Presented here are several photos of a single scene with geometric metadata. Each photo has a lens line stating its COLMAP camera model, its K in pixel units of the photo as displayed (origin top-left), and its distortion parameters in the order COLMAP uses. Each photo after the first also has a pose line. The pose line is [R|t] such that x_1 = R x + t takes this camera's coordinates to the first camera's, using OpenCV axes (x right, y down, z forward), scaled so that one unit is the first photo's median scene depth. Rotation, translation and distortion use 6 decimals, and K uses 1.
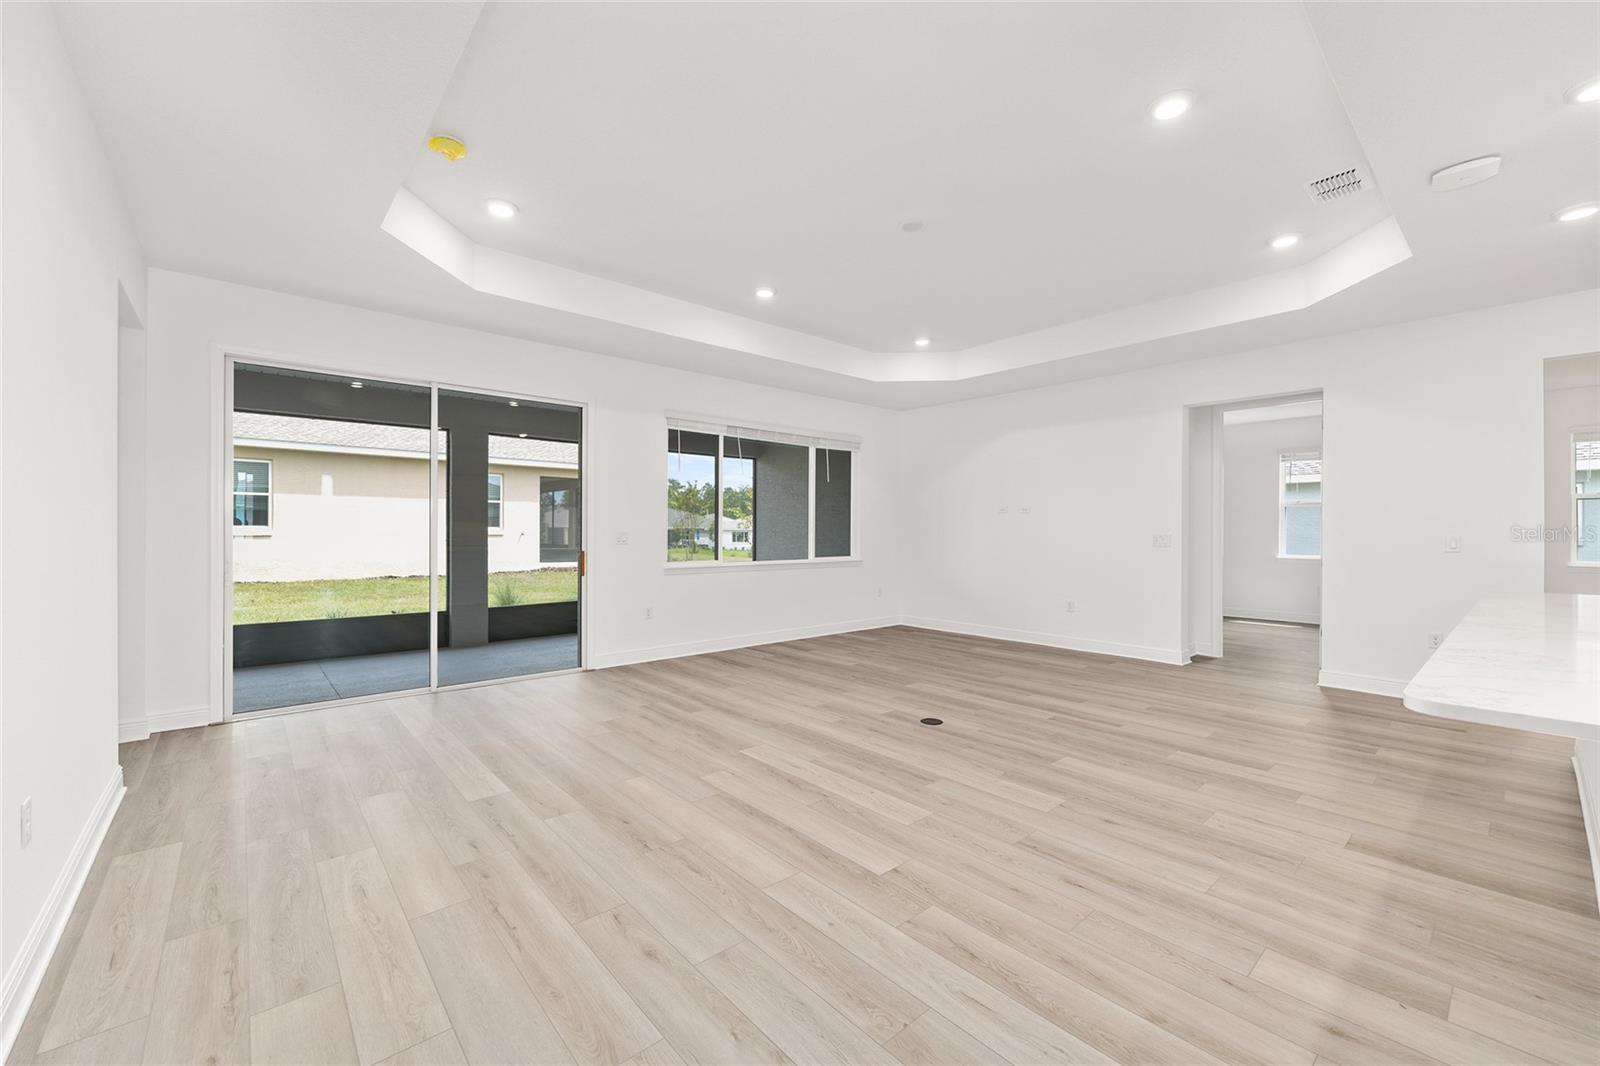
lens RADIAL K [[641.8, 0, 806.8], [0, 641.8, 530.2], [0, 0, 1]] dist [-0.002099, 0.000720]
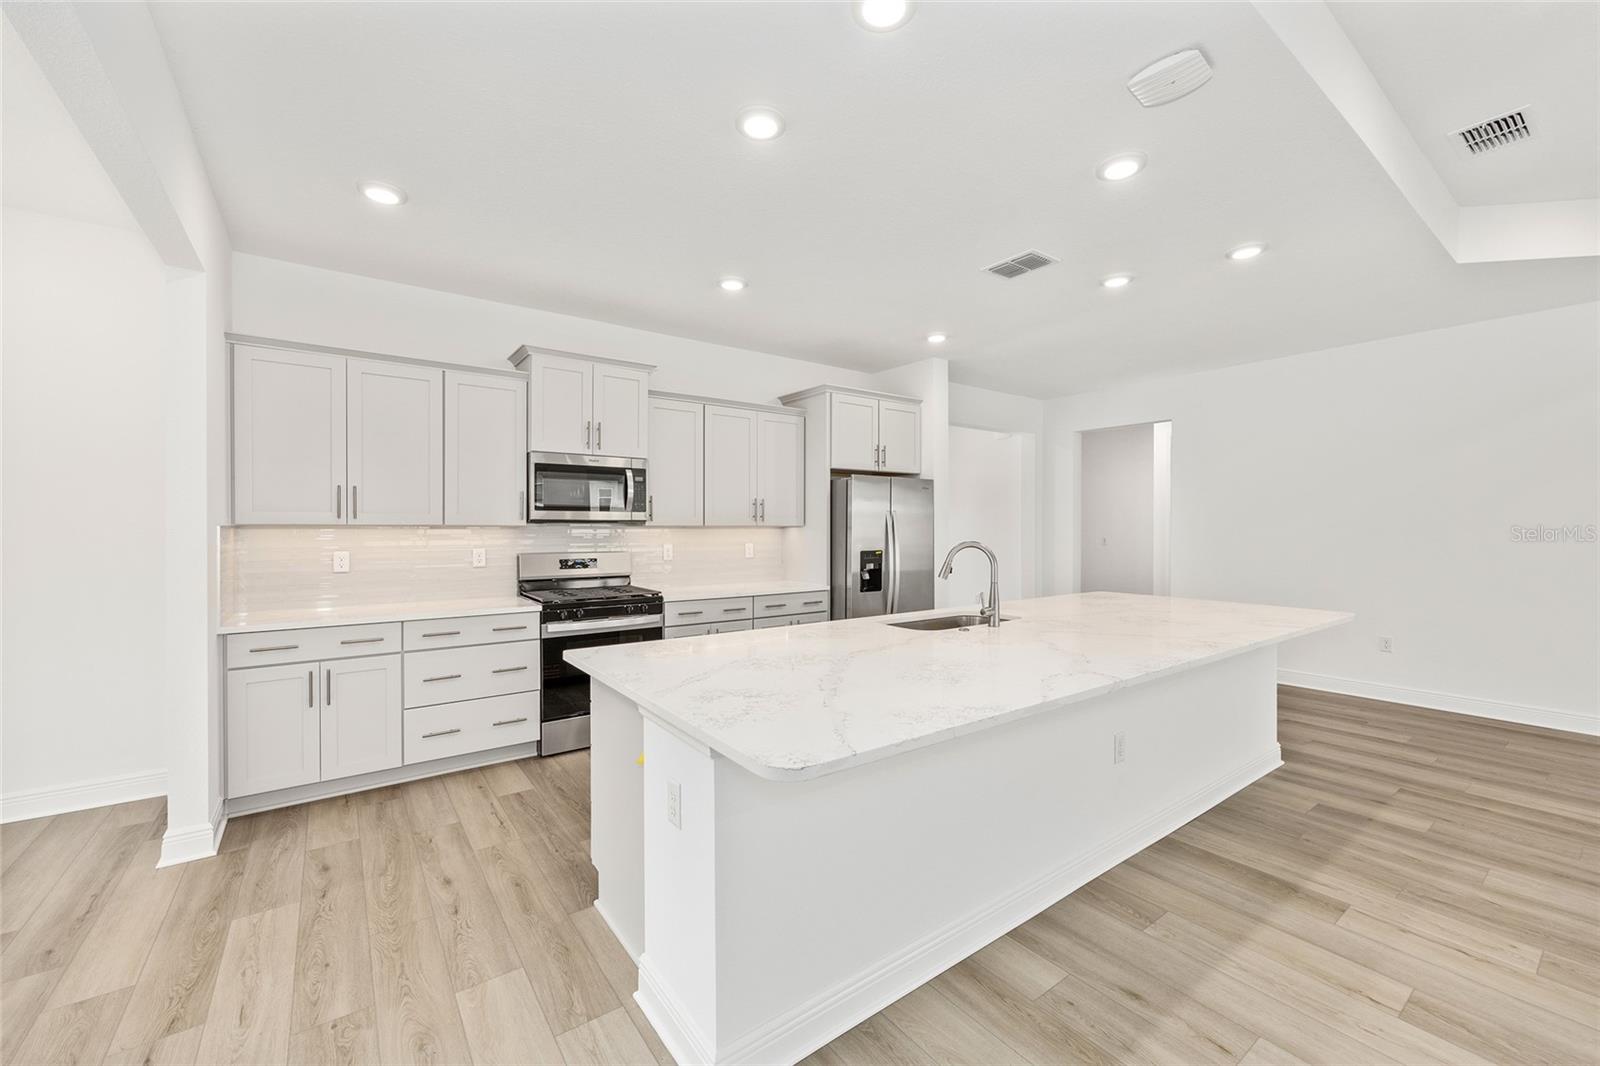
lens RADIAL K [[641.8, 0, 805.3], [0, 641.8, 530.6], [0, 0, 1]] dist [-0.002099, 0.000720]
pose [[-0.996227, -0.002349, 0.086749, 1.104542], [-0.002235, 0.999996, 0.001416, -0.027918], [-0.086752, 0.001217, -0.996229, 1.422594]]
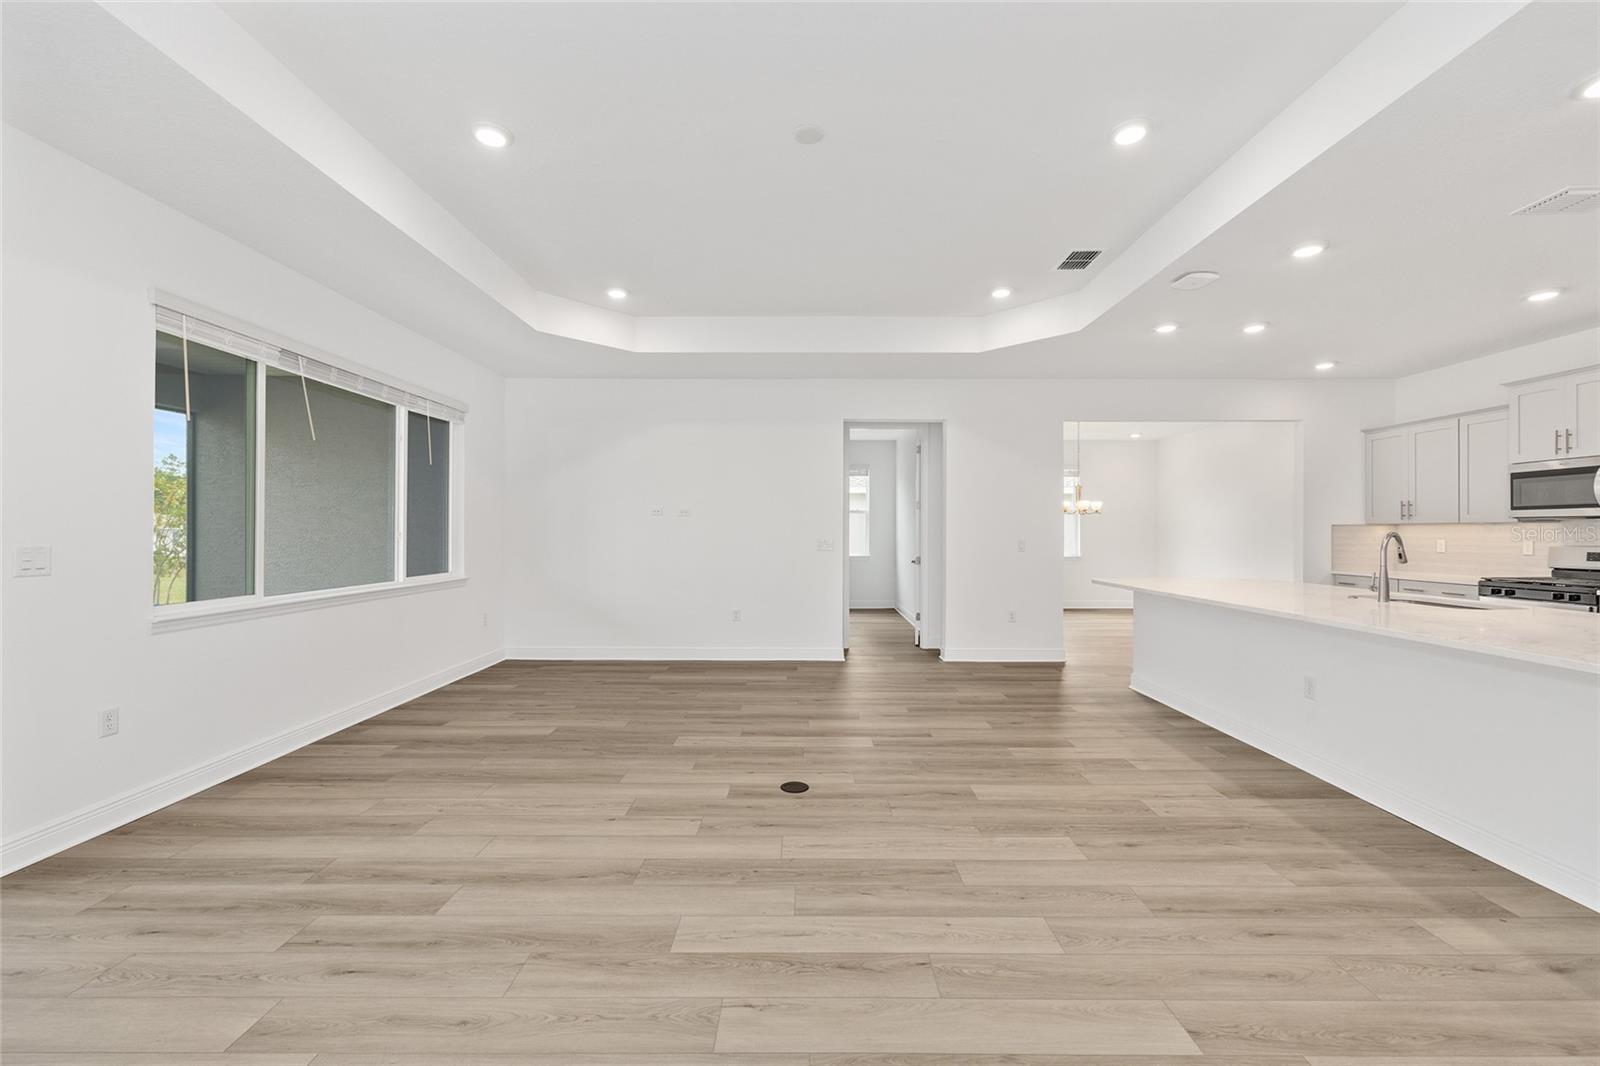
lens RADIAL K [[641.8, 0, 805.1], [0, 641.8, 530.1], [0, 0, 1]] dist [-0.002099, 0.000720]
pose [[0.662871, -0.000549, 0.748734, -0.452829], [-0.001402, 0.999997, 0.001975, -0.017082], [-0.748733, -0.002359, 0.662868, 0.571368]]
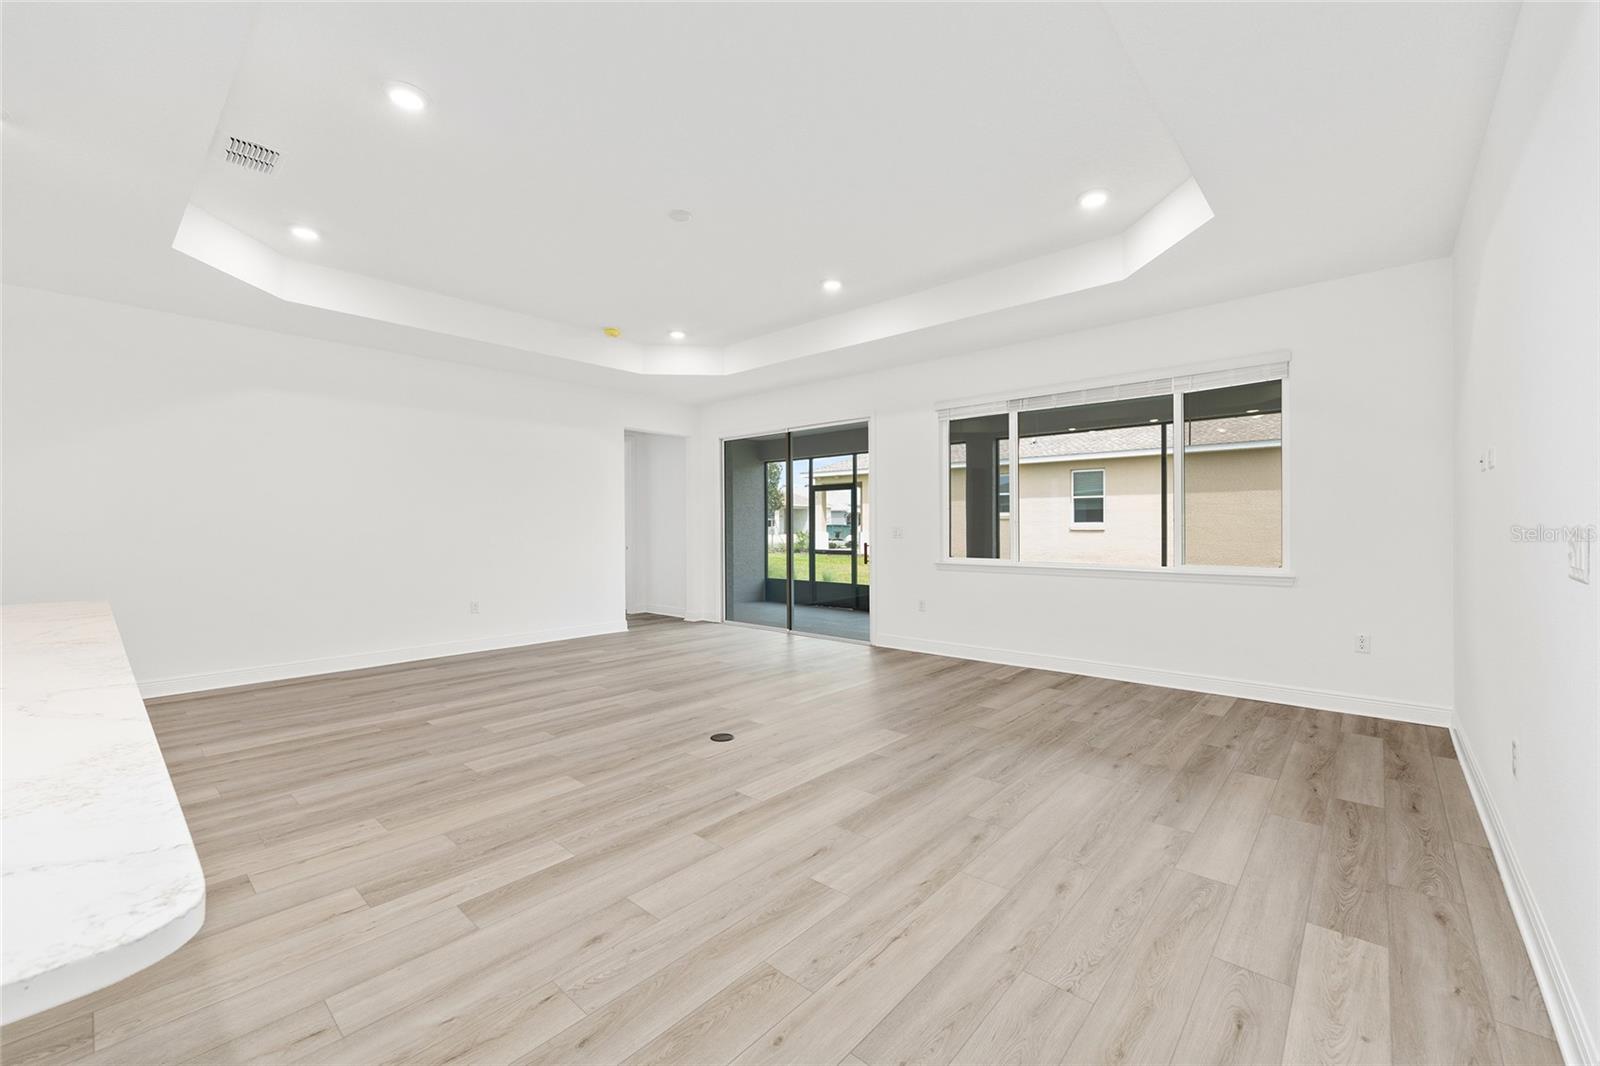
lens RADIAL K [[641.8, 0, 801.9], [0, 641.8, 528.5], [0, 0, 1]] dist [-0.002099, 0.000720]
pose [[0.117739, -0.001270, -0.993044, 1.319030], [0.007586, 0.999971, -0.000380, 0.008409], [0.993016, -0.007488, 0.117745, 1.206910]]
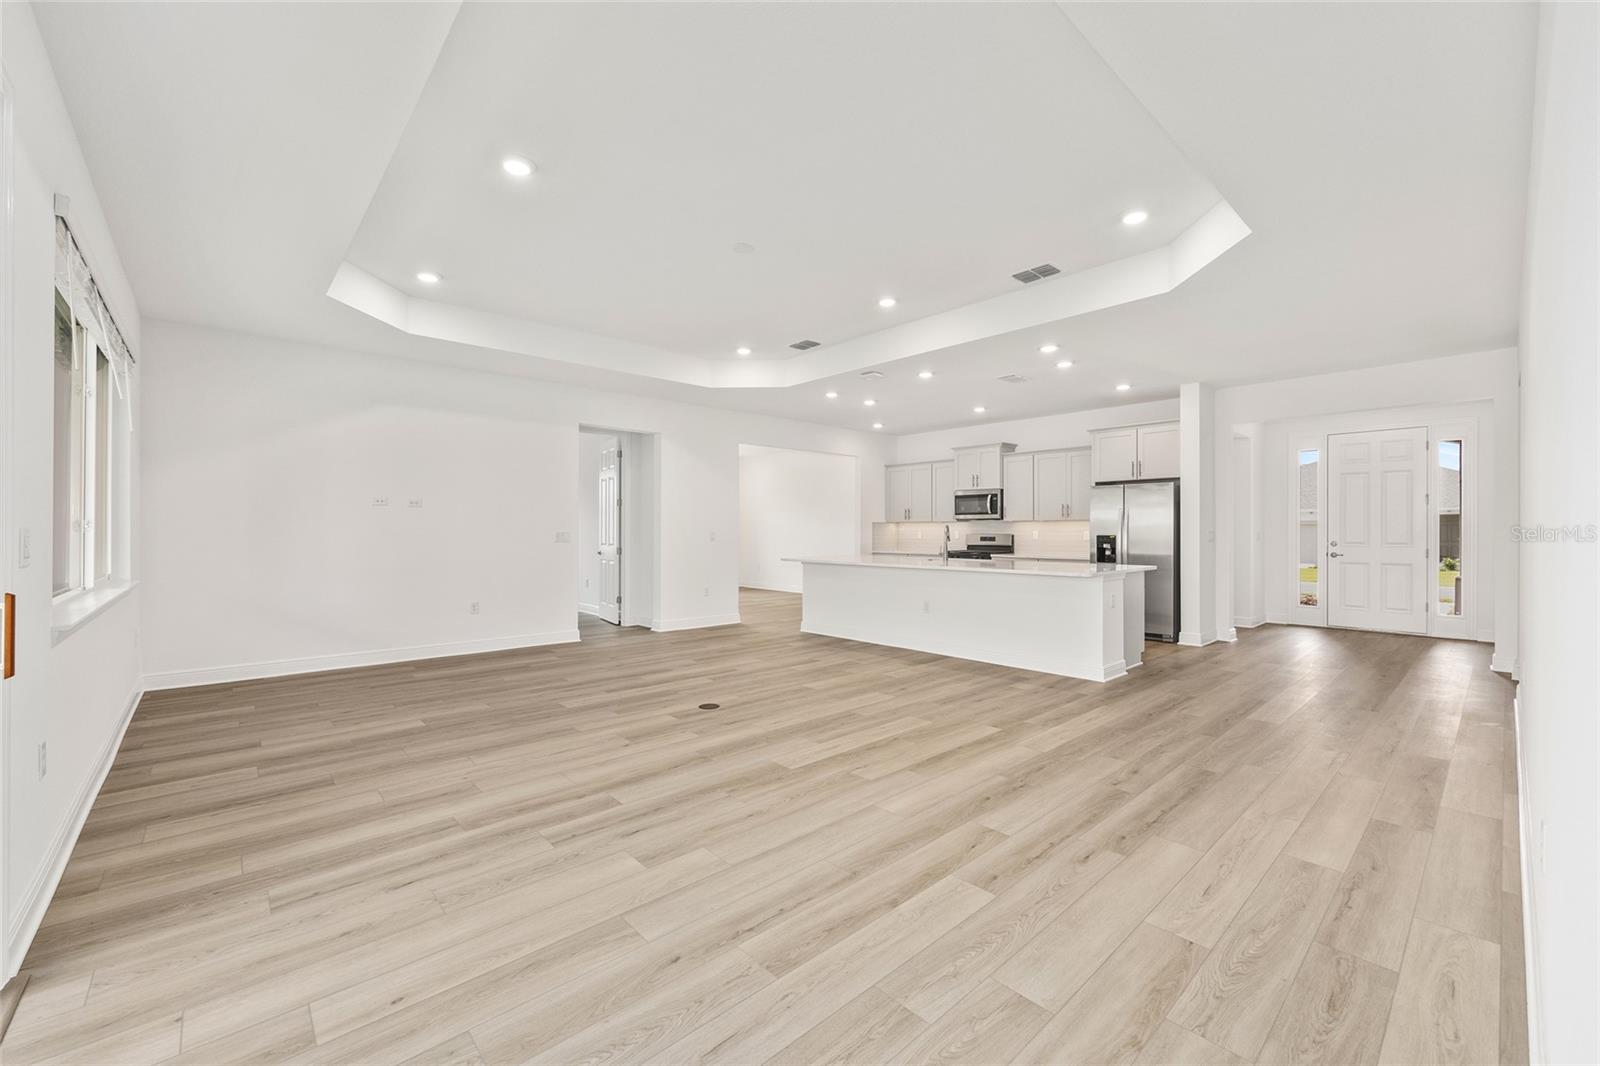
lens RADIAL K [[641.8, 0, 803.2], [0, 641.8, 530.4], [0, 0, 1]] dist [-0.002099, 0.000720]
pose [[-0.017104, -0.001502, 0.999853, -1.052930], [-0.003768, 0.999992, 0.001438, 0.002944], [-0.999847, -0.003743, -0.017110, 1.034043]]
